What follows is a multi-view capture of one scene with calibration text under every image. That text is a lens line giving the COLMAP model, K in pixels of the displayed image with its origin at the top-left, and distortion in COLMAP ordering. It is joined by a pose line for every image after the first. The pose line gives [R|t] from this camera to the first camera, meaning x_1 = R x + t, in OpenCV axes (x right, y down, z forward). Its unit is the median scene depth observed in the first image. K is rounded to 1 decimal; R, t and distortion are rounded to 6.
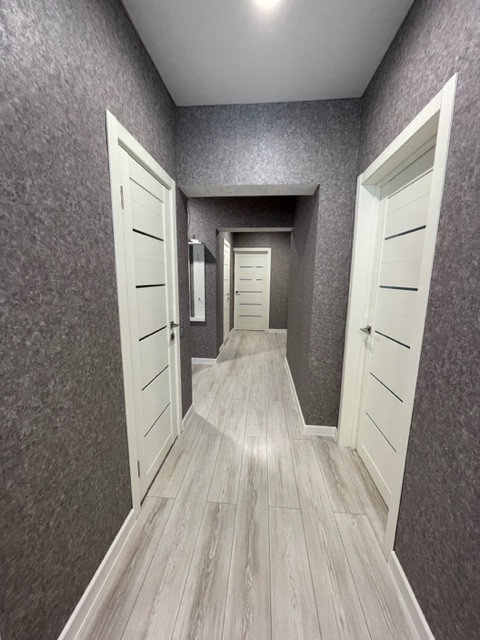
lens RADIAL K [[257.1, 0, 238.3], [0, 257.1, 320.6], [0, 0, 1]] dist [-0.004291, -0.000624]
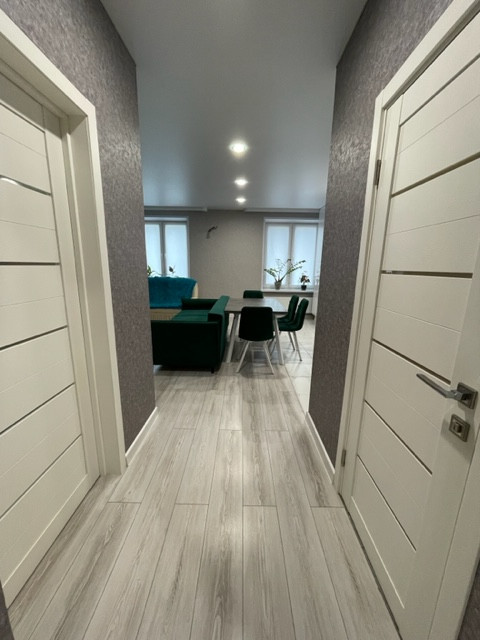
lens RADIAL K [[257.1, 0, 238.6], [0, 257.1, 321.5], [0, 0, 1]] dist [-0.004291, -0.000624]
pose [[-0.996413, -0.010835, -0.083926, 0.157258], [-0.041203, 0.928386, 0.369326, -0.400392], [0.073914, 0.371460, -0.925502, 2.701610]]
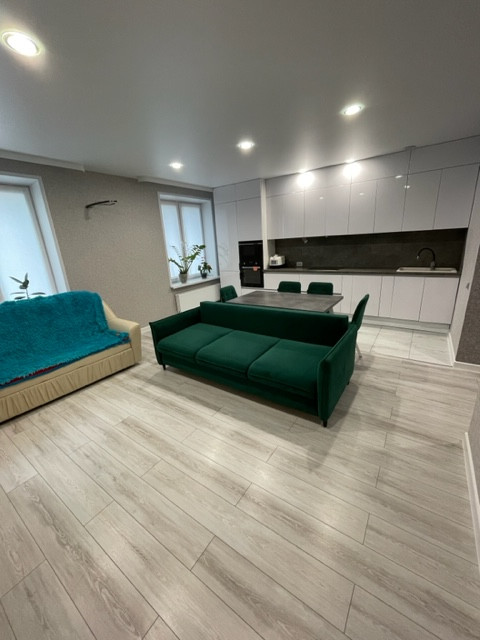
lens RADIAL K [[257.1, 0, 239.8], [0, 257.1, 321.6], [0, 0, 1]] dist [-0.004291, -0.000624]
pose [[-0.494099, 0.278364, -0.823638, 3.064998], [-0.090686, 0.925688, 0.367257, -0.111488], [0.864663, 0.256154, -0.432138, -0.239639]]
